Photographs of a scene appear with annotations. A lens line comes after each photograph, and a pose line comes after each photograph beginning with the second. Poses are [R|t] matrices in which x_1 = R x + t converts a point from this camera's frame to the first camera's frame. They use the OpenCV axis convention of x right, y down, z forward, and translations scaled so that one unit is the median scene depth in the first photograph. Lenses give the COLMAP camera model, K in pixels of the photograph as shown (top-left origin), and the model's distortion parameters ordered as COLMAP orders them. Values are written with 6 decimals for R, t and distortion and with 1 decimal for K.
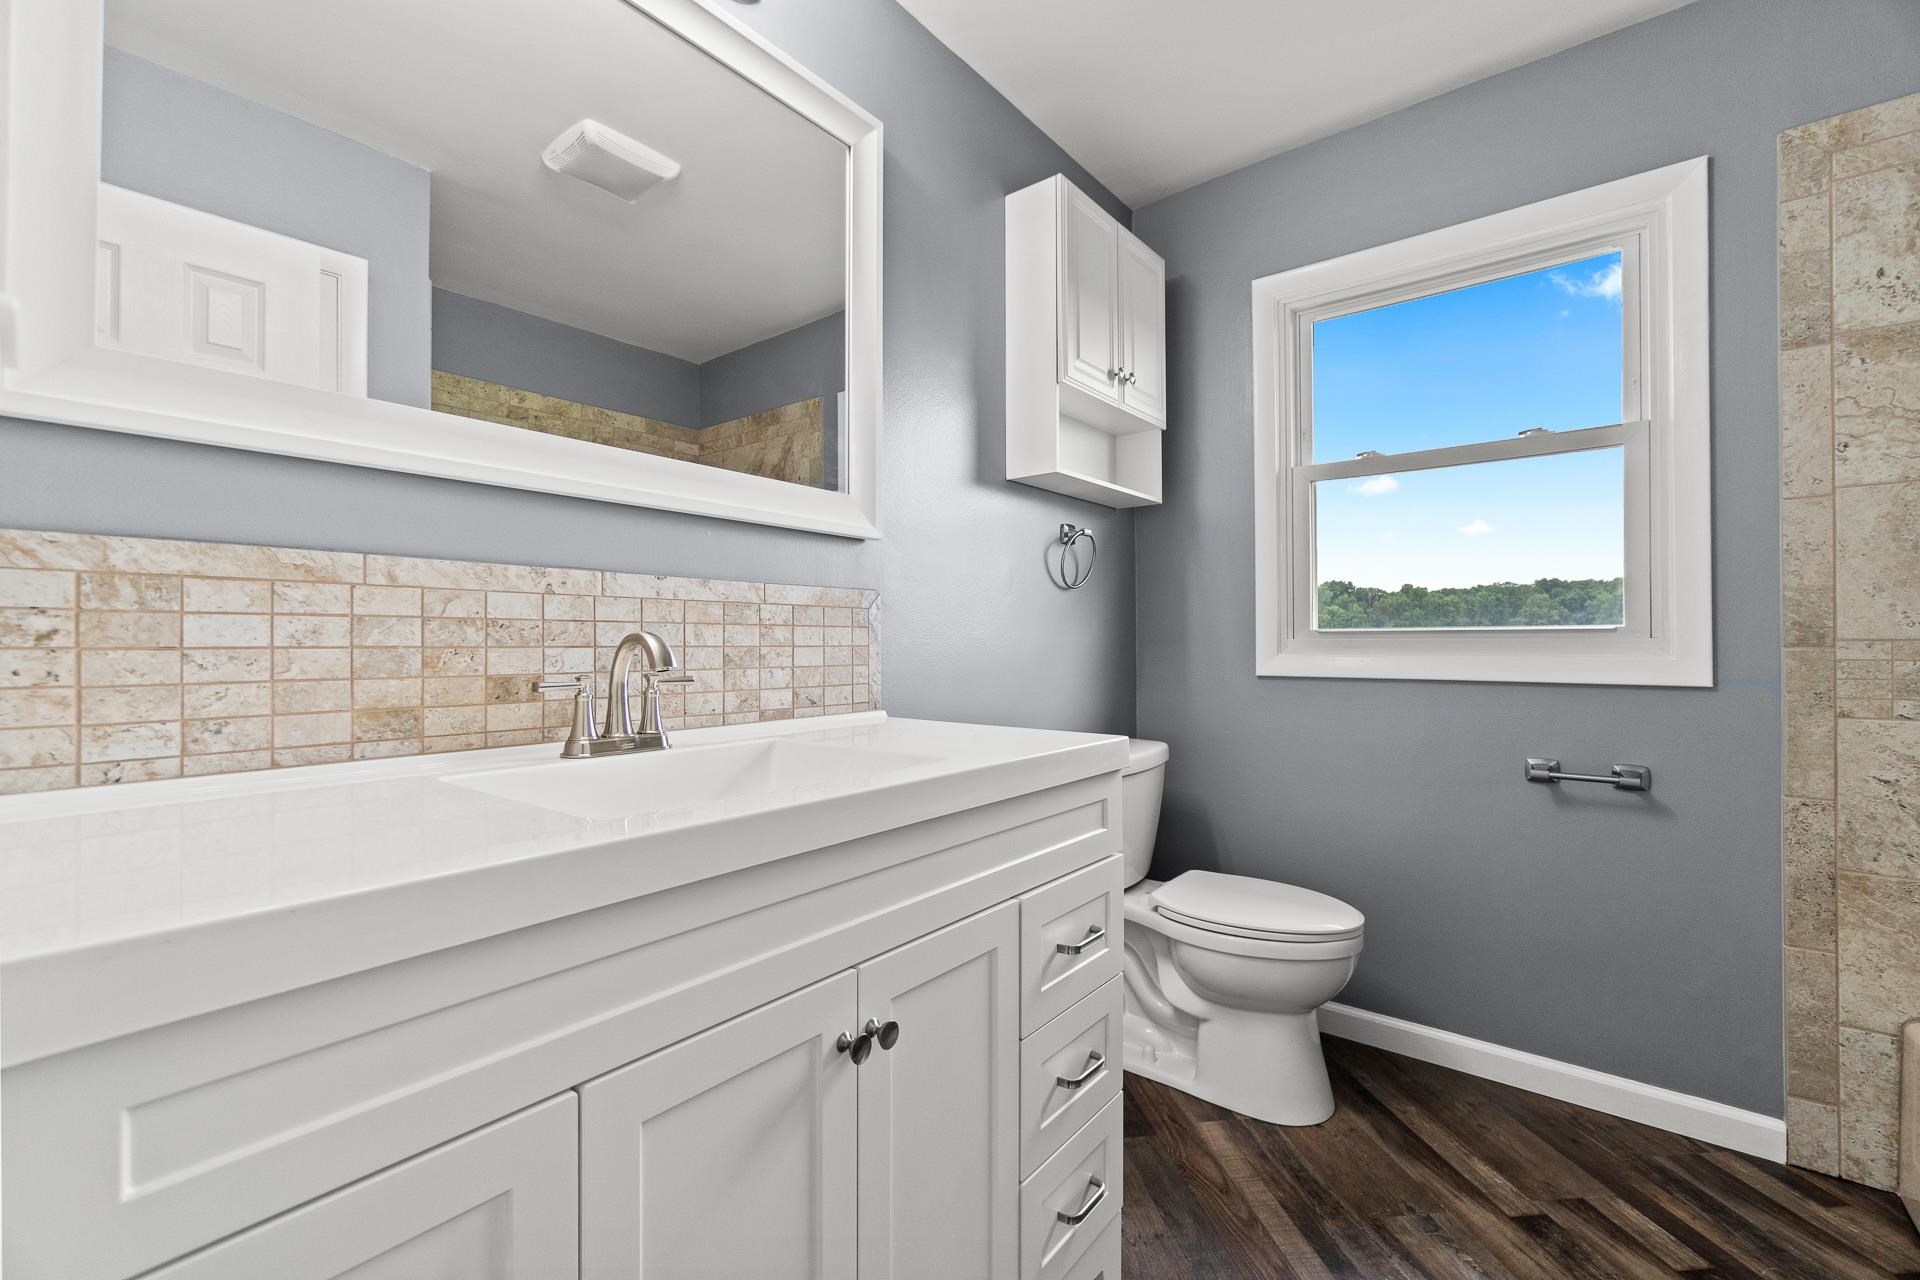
lens RADIAL K [[828.7, 0, 953.6], [0, 828.7, 634.2], [0, 0, 1]] dist [-0.002752, 0.001572]
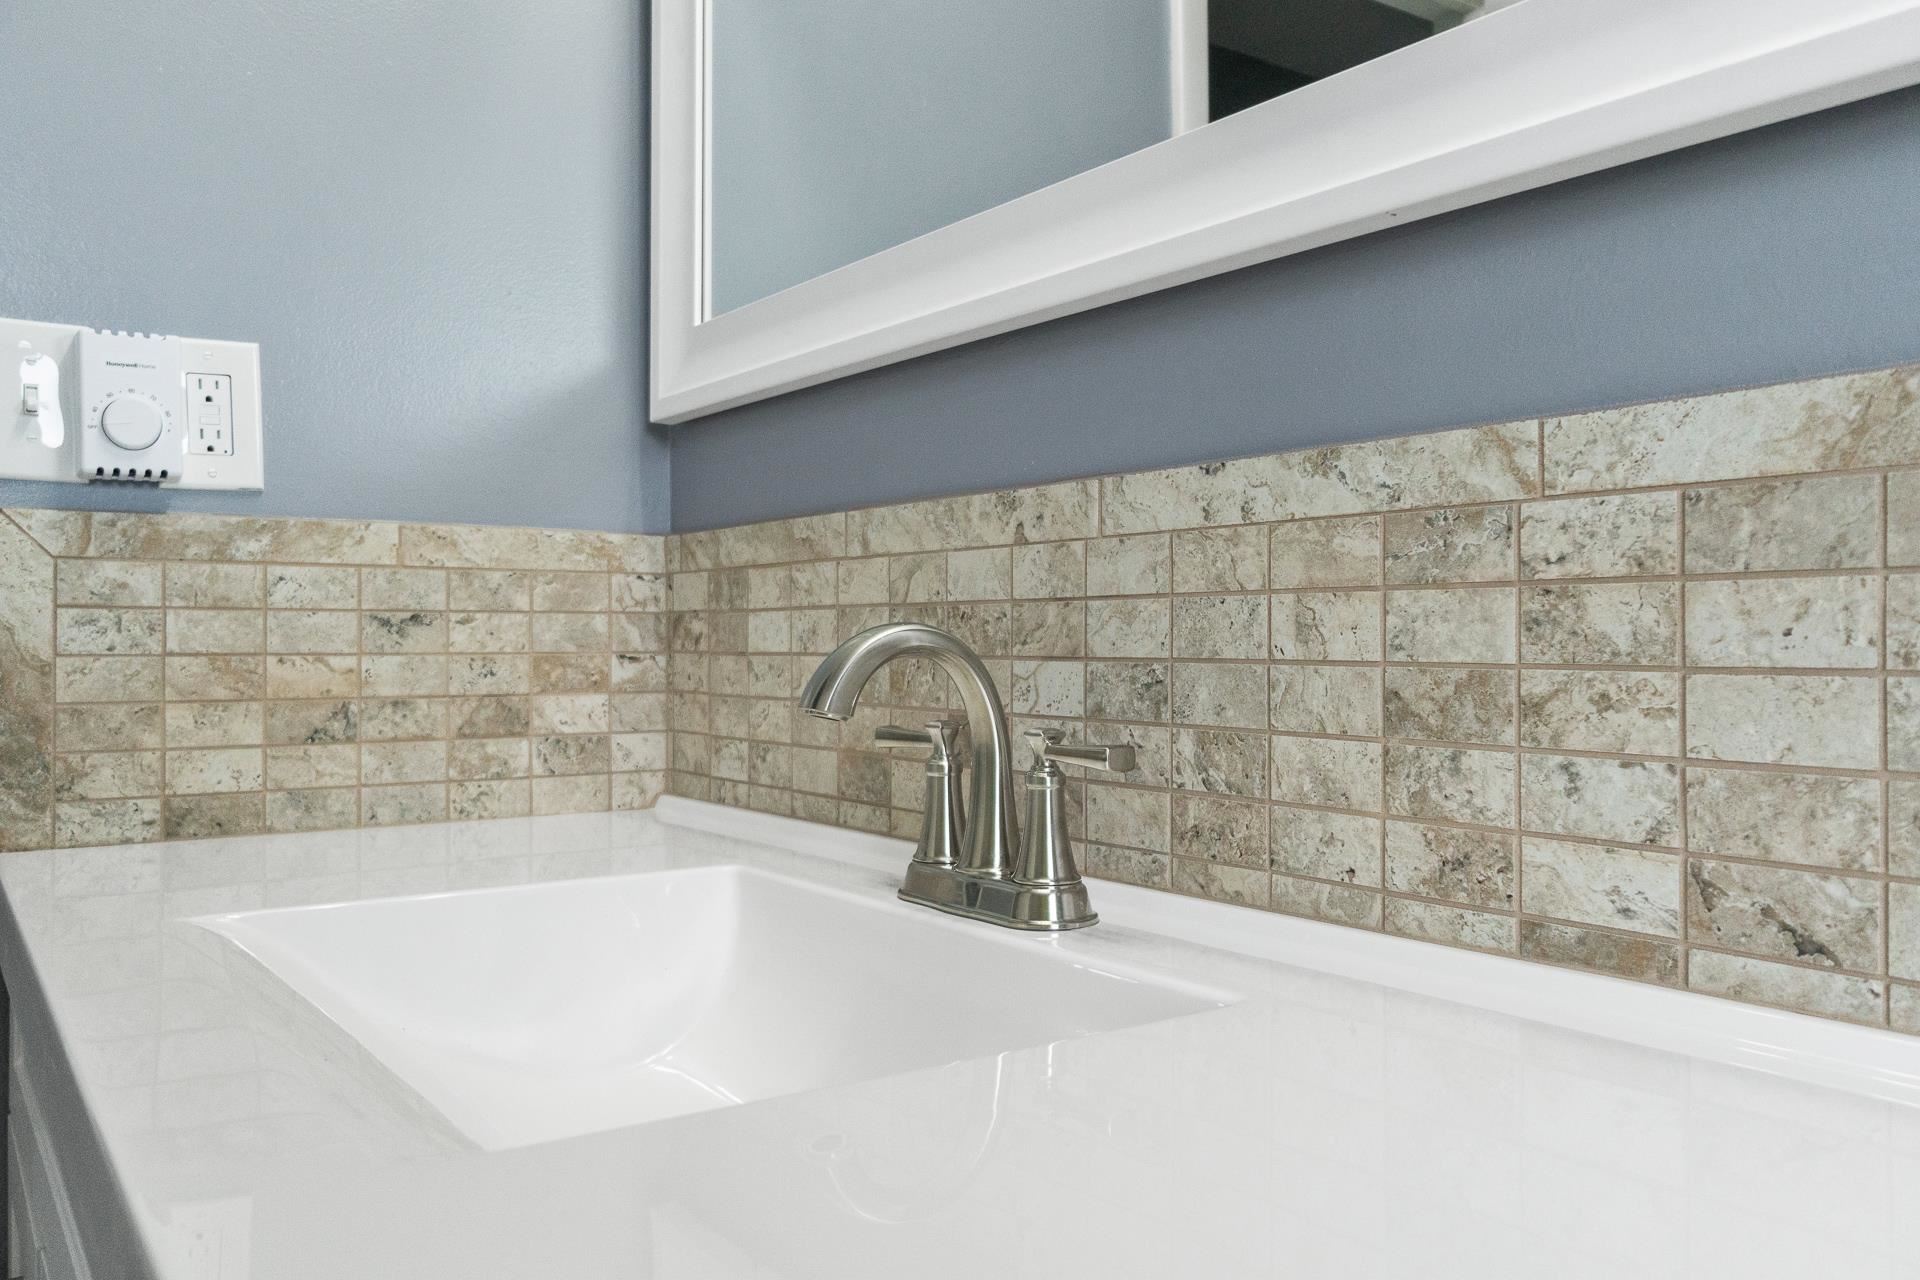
lens RADIAL K [[1485.3, 0, 958.9], [0, 1485.3, 647.5], [0, 0, 1]] dist [-0.000995, 0.017261]
pose [[-0.282289, -0.008748, -0.959289, 0.287822], [-0.002919, 0.999962, -0.008260, 0.014573], [0.959325, 0.000469, -0.282304, 1.059438]]
